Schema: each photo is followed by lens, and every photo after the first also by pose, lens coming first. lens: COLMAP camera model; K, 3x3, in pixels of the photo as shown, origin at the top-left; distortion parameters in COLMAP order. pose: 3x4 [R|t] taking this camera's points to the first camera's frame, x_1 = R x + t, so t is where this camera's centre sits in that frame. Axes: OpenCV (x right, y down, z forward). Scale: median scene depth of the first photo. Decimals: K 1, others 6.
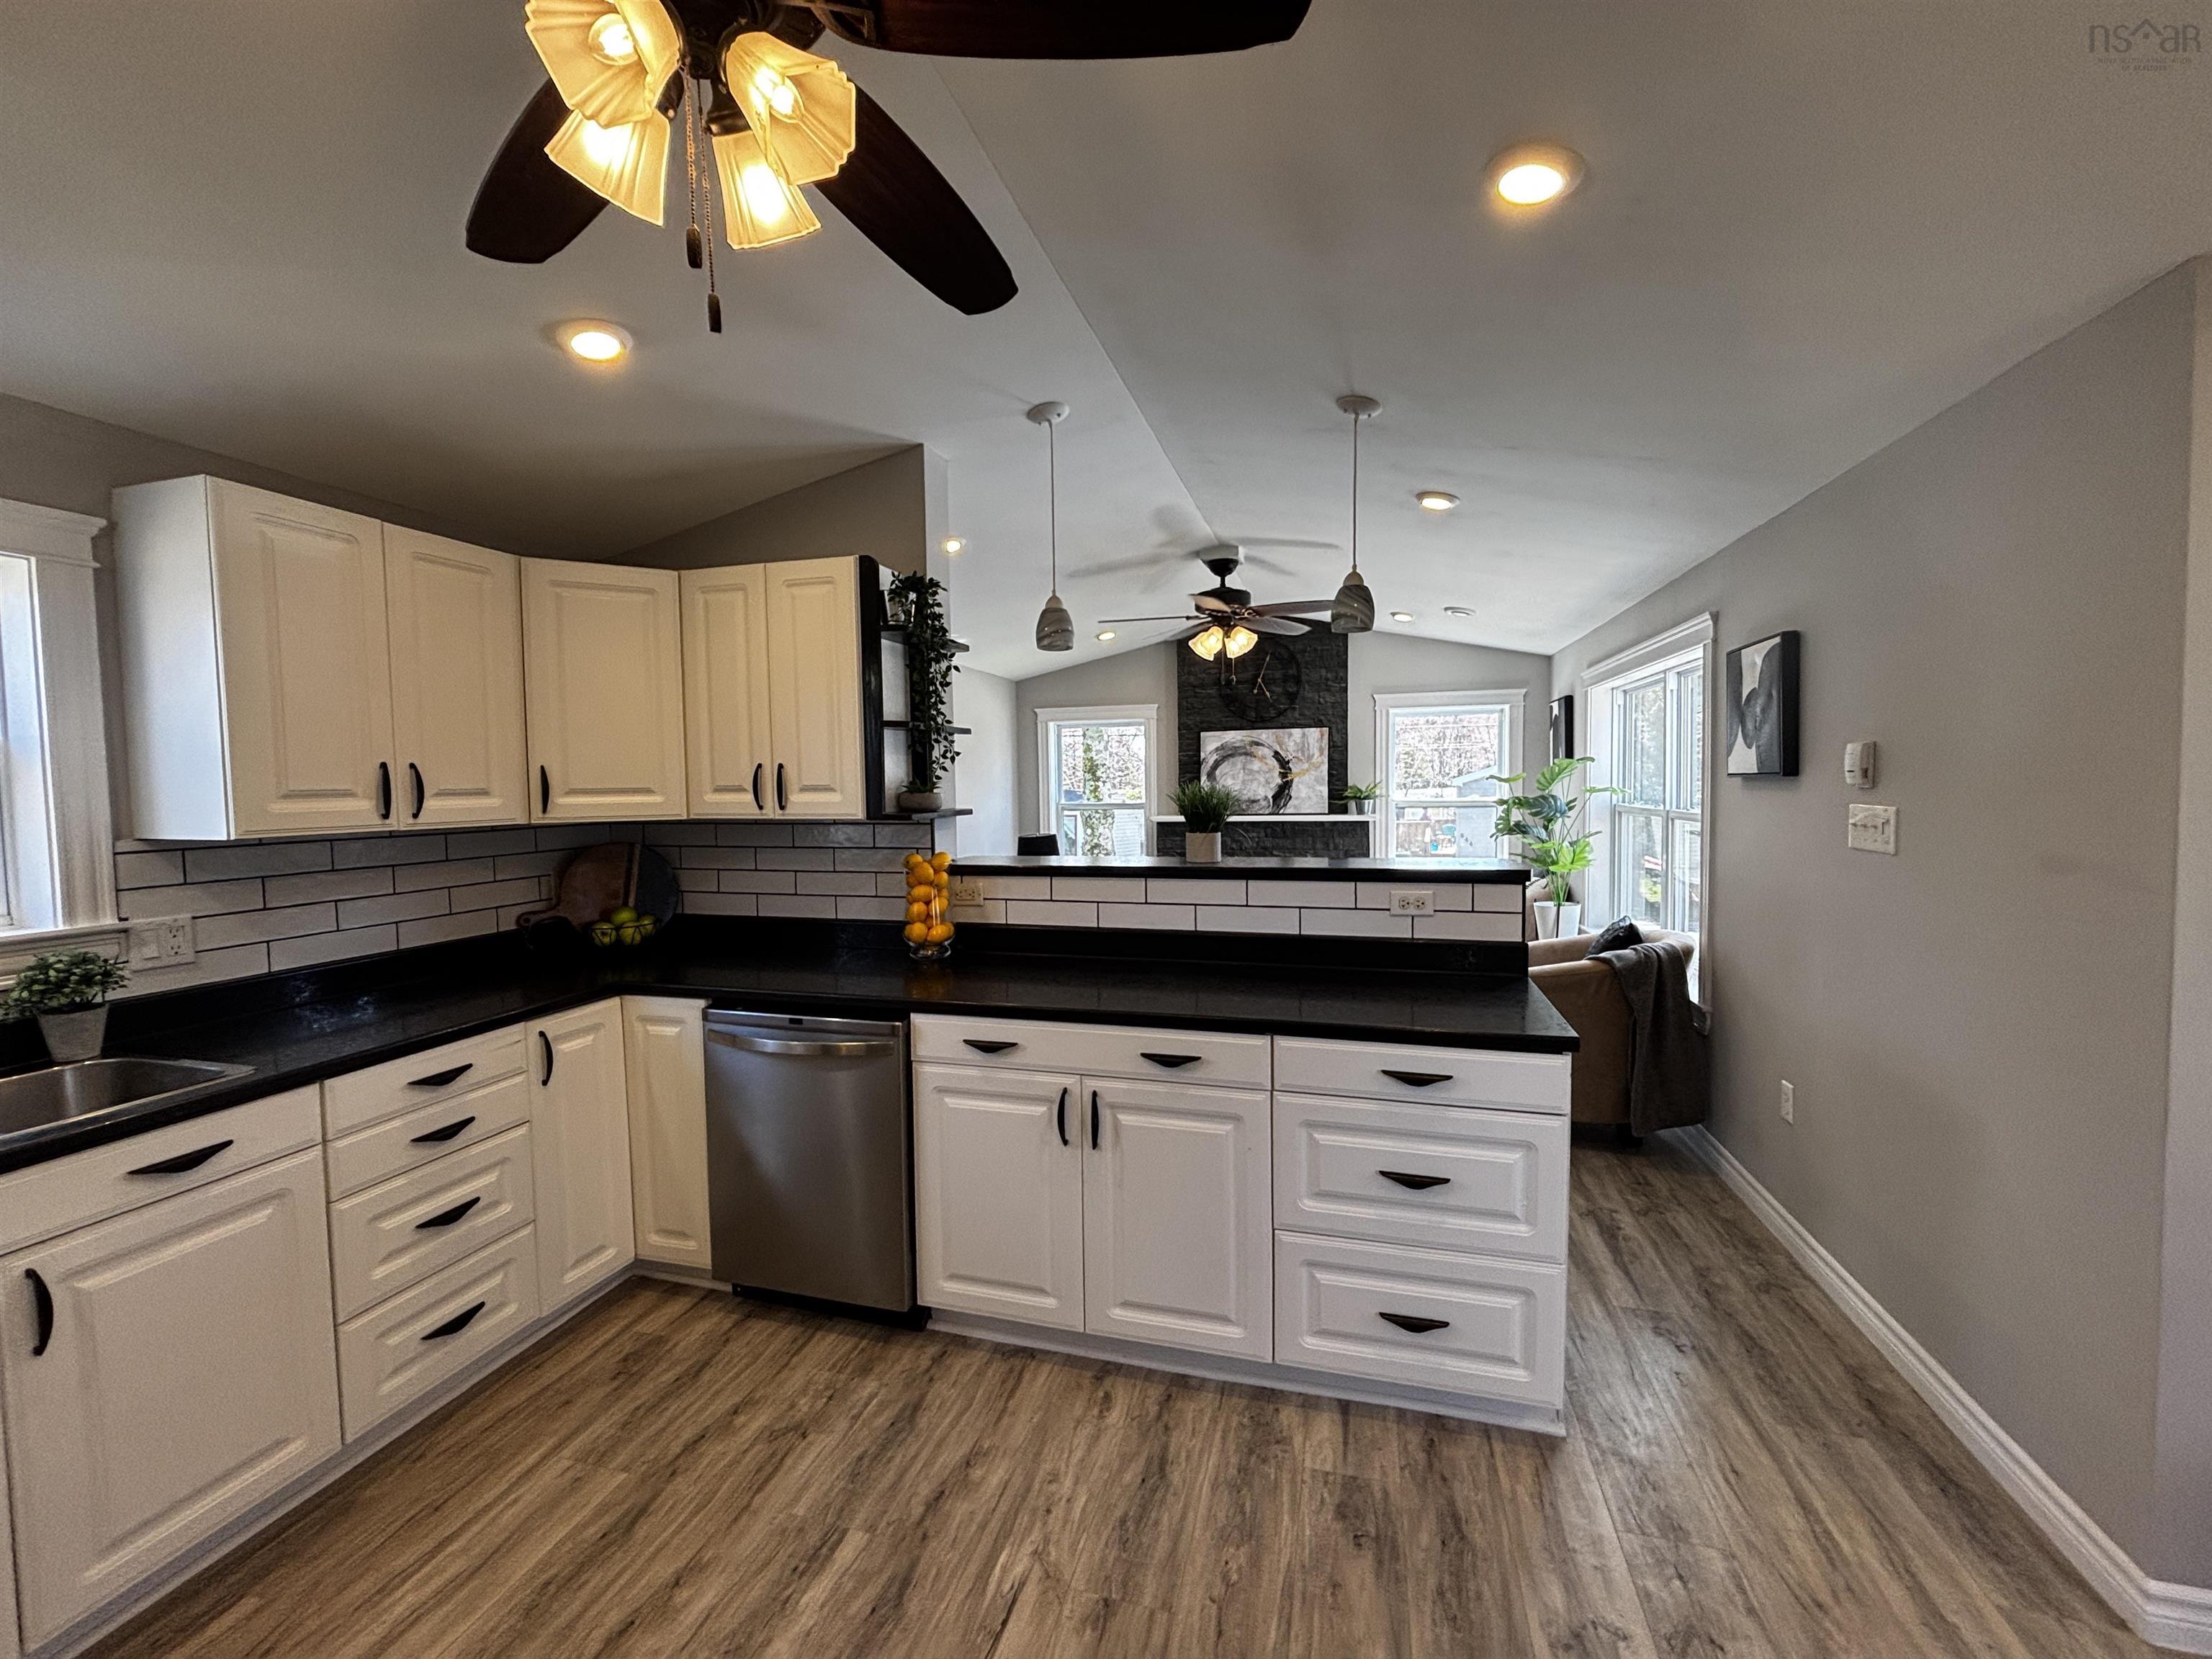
lens RADIAL K [[894.6, 0, 1102.1], [0, 894.6, 828.1], [0, 0, 1]] dist [-0.002414, 0.000527]
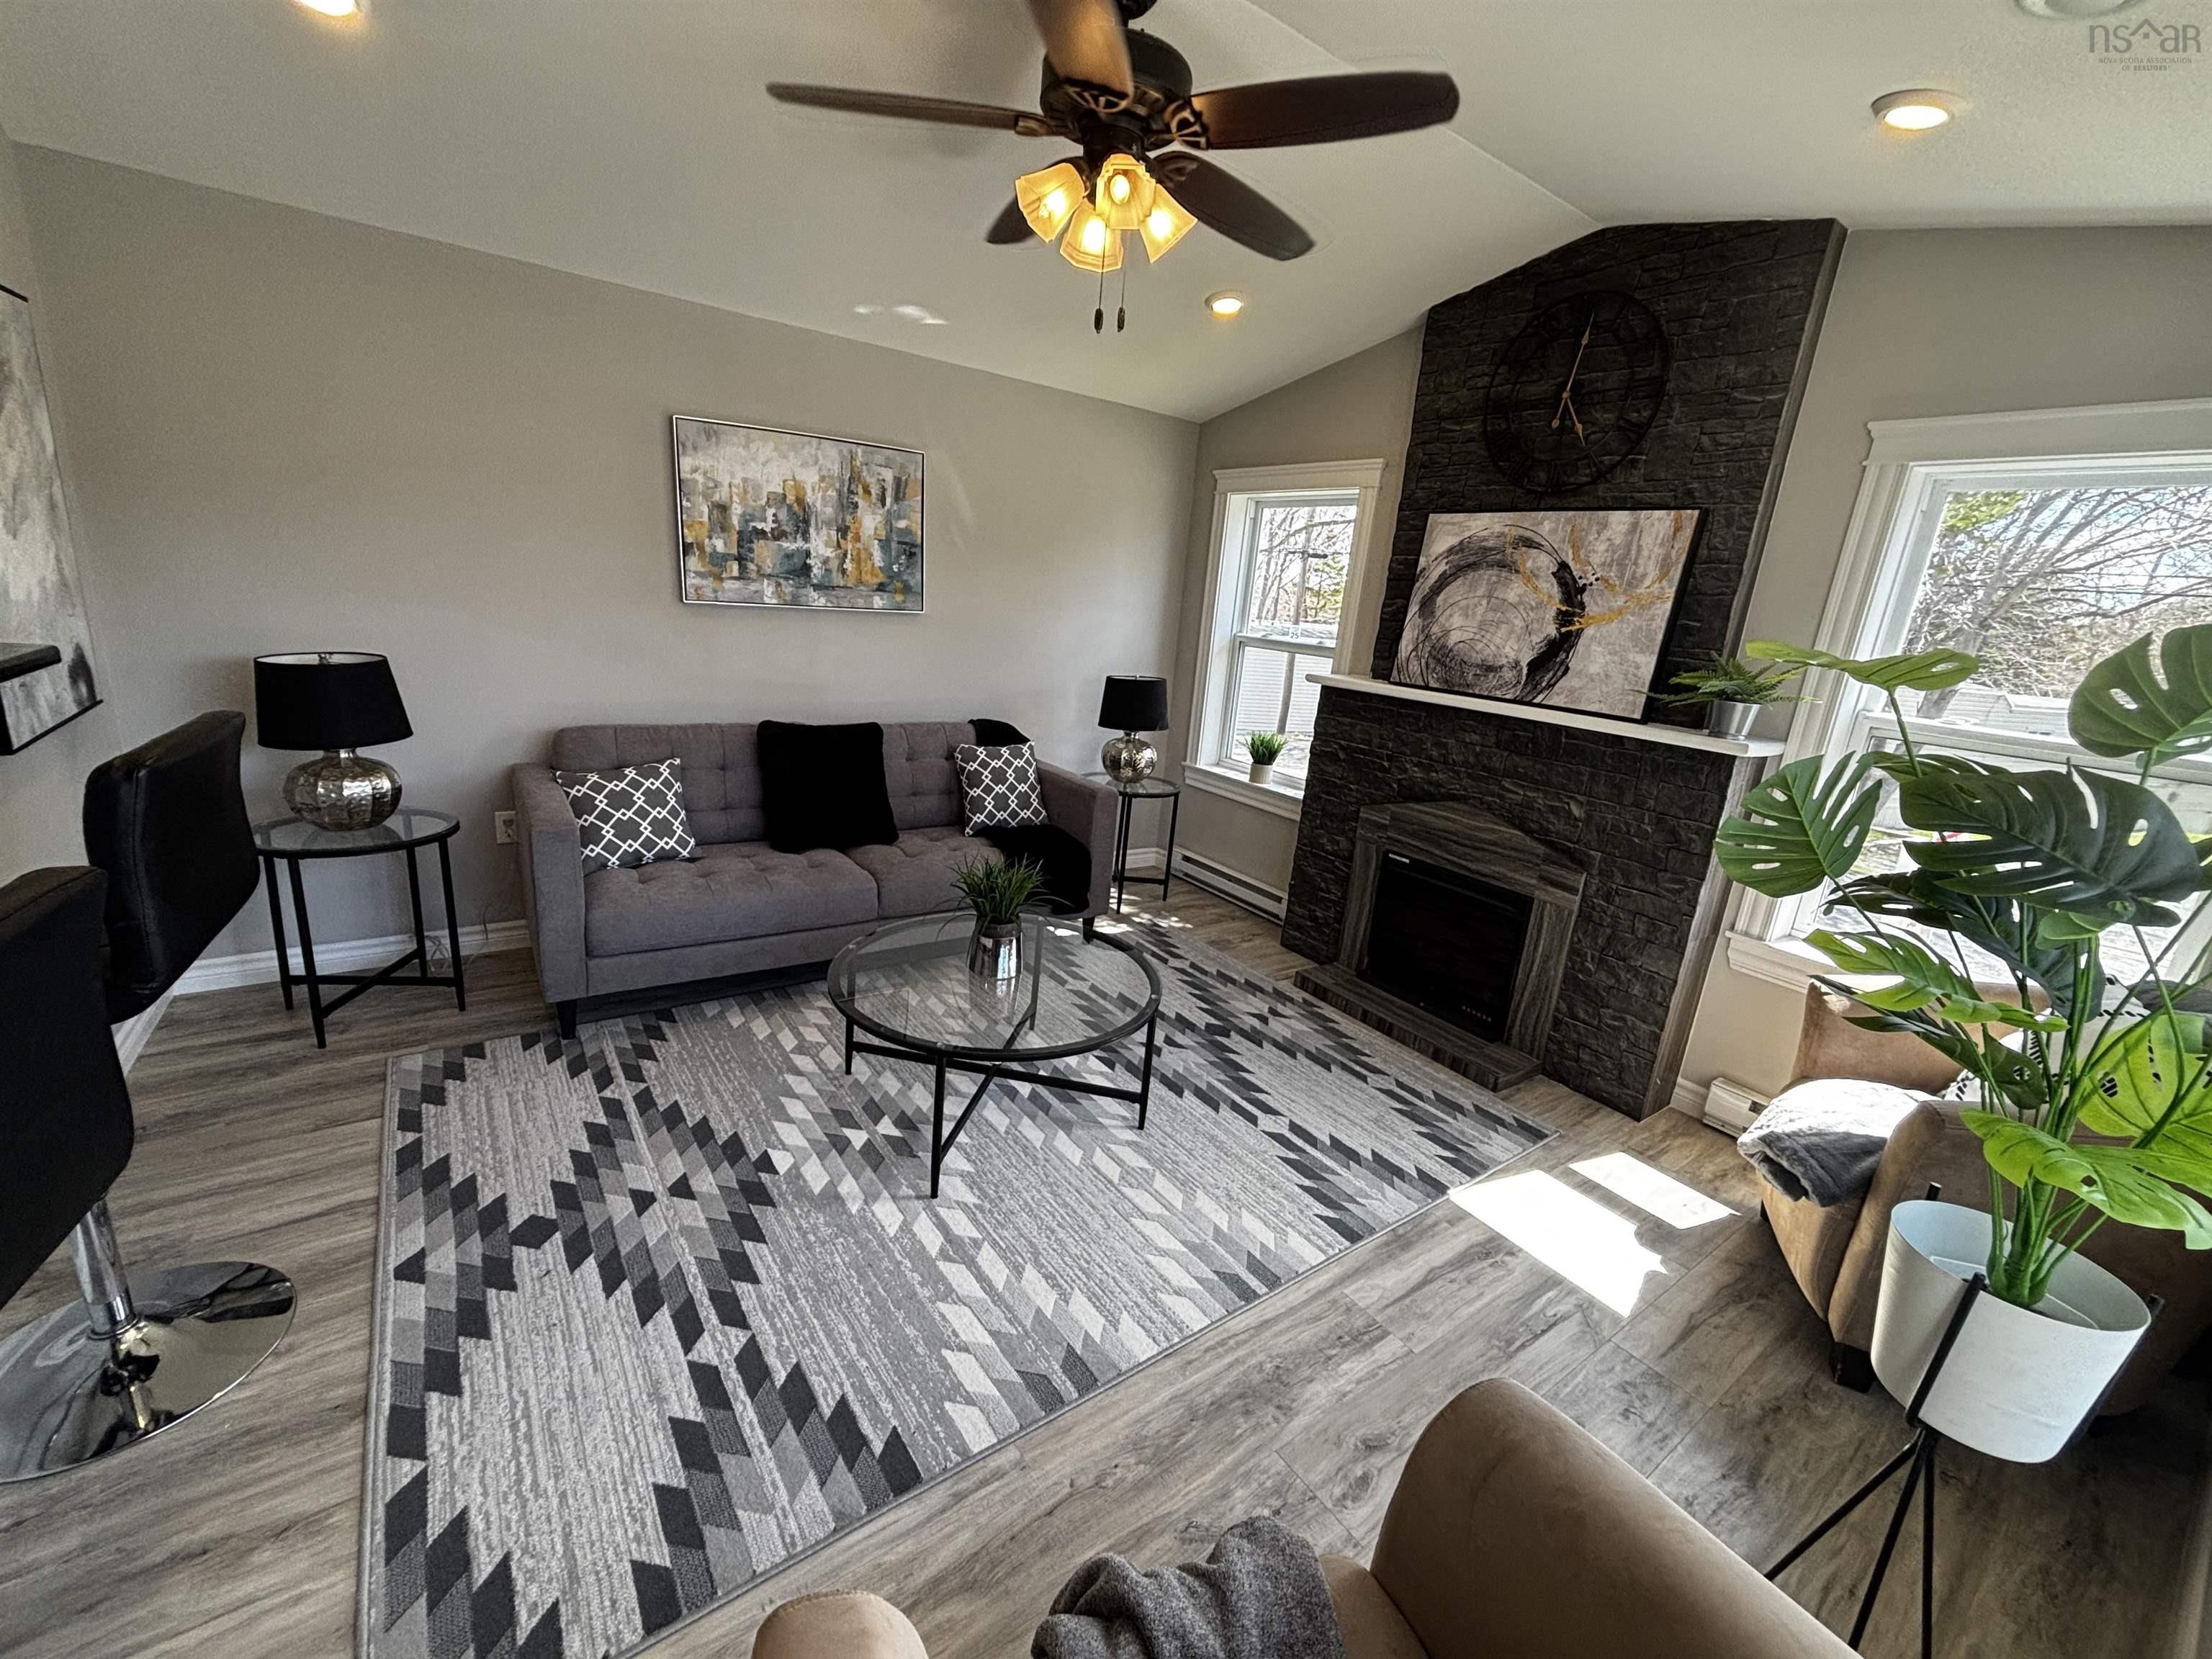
lens RADIAL K [[894.6, 0, 1106.4], [0, 894.6, 830.2], [0, 0, 1]] dist [-0.002414, 0.000527]
pose [[0.790906, 0.241901, -0.562095, 0.298324], [-0.131762, 0.964324, 0.229604, -0.029290], [0.597584, -0.107533, 0.794563, 0.492130]]
